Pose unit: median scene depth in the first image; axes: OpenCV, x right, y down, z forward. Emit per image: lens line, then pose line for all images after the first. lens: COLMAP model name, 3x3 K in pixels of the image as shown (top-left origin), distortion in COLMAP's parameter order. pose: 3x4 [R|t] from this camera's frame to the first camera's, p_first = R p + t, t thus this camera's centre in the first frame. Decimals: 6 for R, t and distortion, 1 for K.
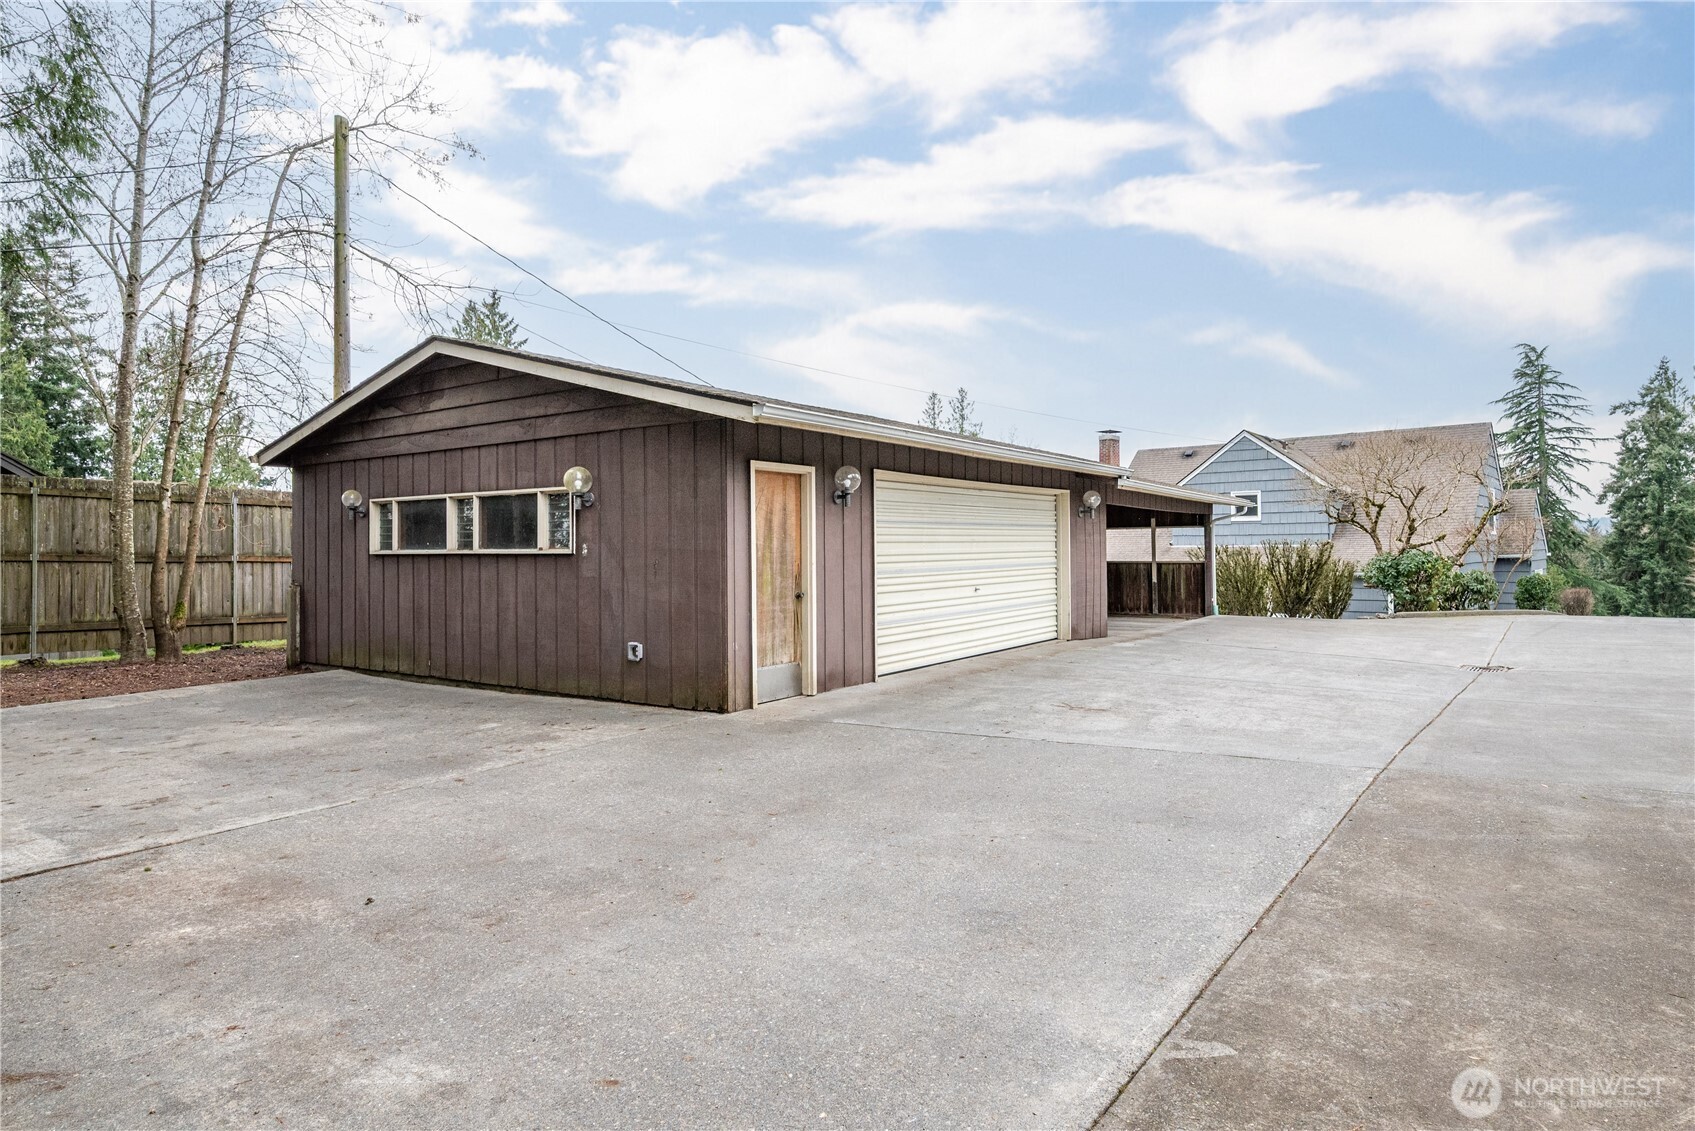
lens RADIAL K [[964.5, 0, 850.0], [0, 964.5, 556.5], [0, 0, 1]] dist [0.000219, 0.000610]
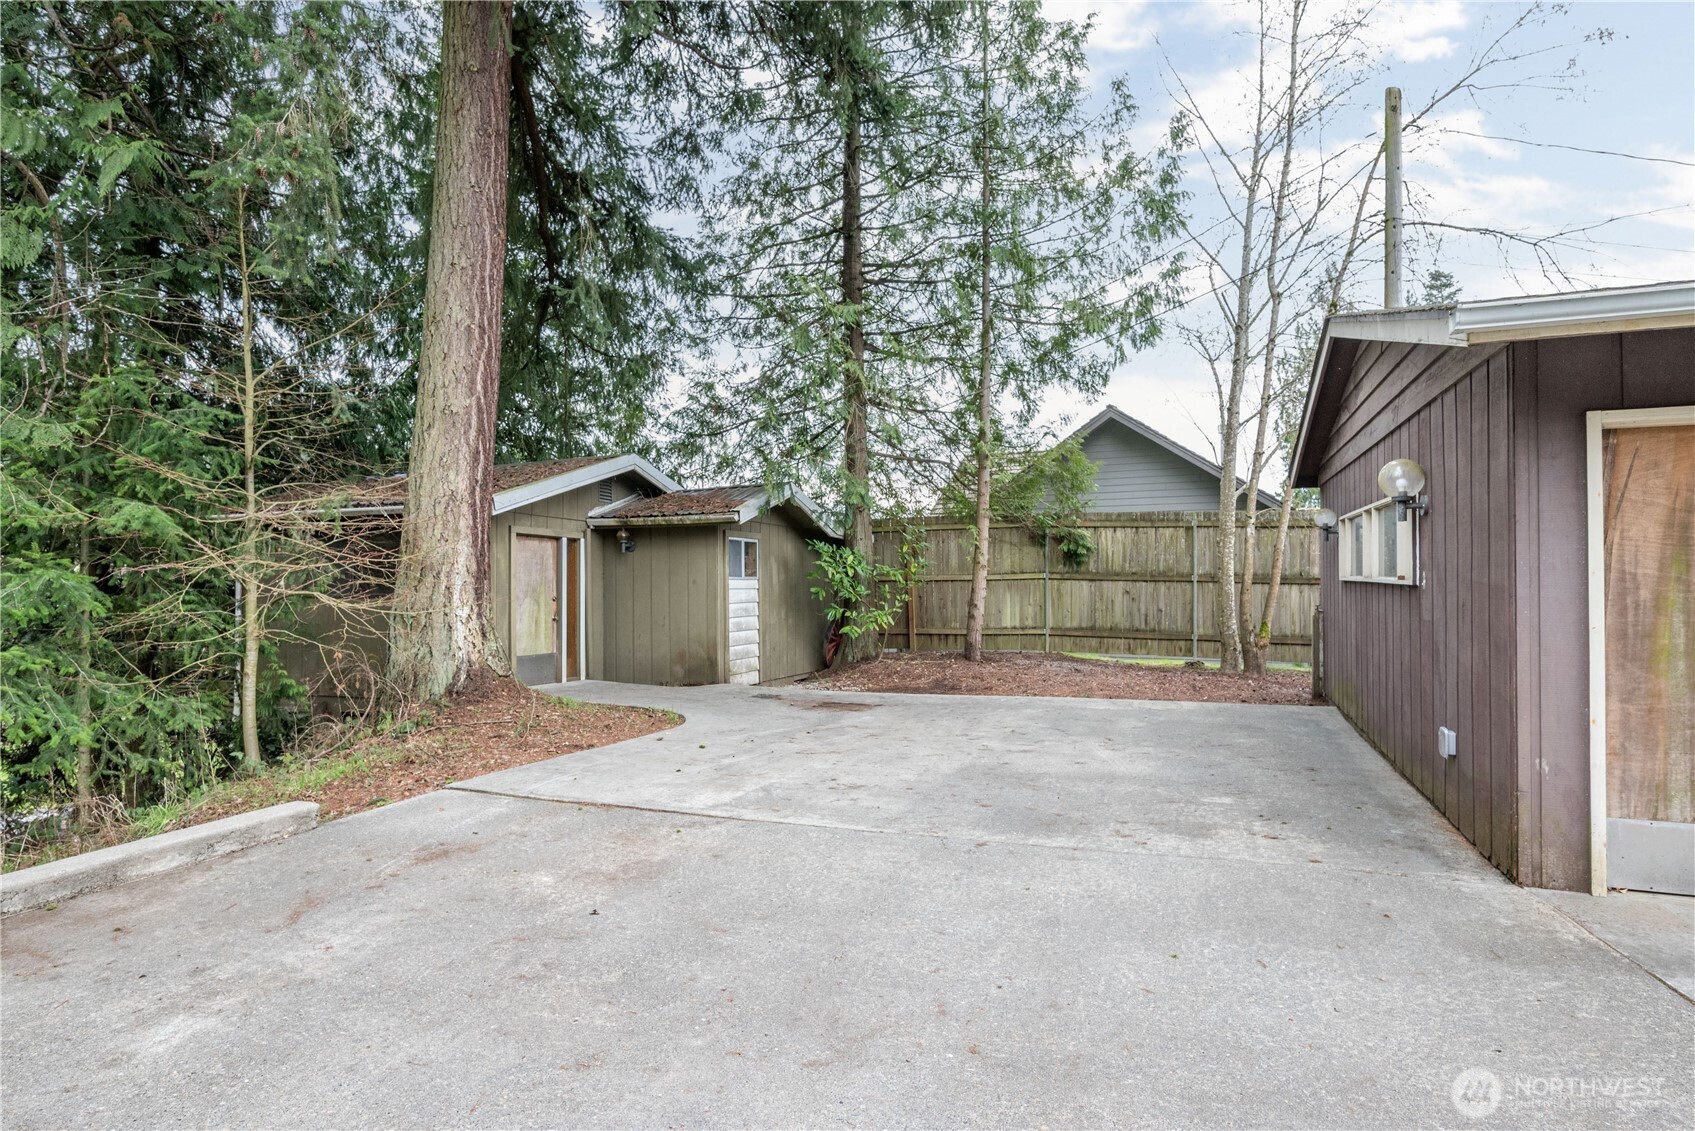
lens RADIAL K [[915.4, 0, 849.8], [0, 915.4, 562.8], [0, 0, 1]] dist [-0.004492, 0.002036]
pose [[0.248012, -0.005160, -0.968743, 0.505053], [-0.005213, 0.999964, -0.006661, -0.024807], [0.968743, 0.006702, 0.247976, 0.915655]]
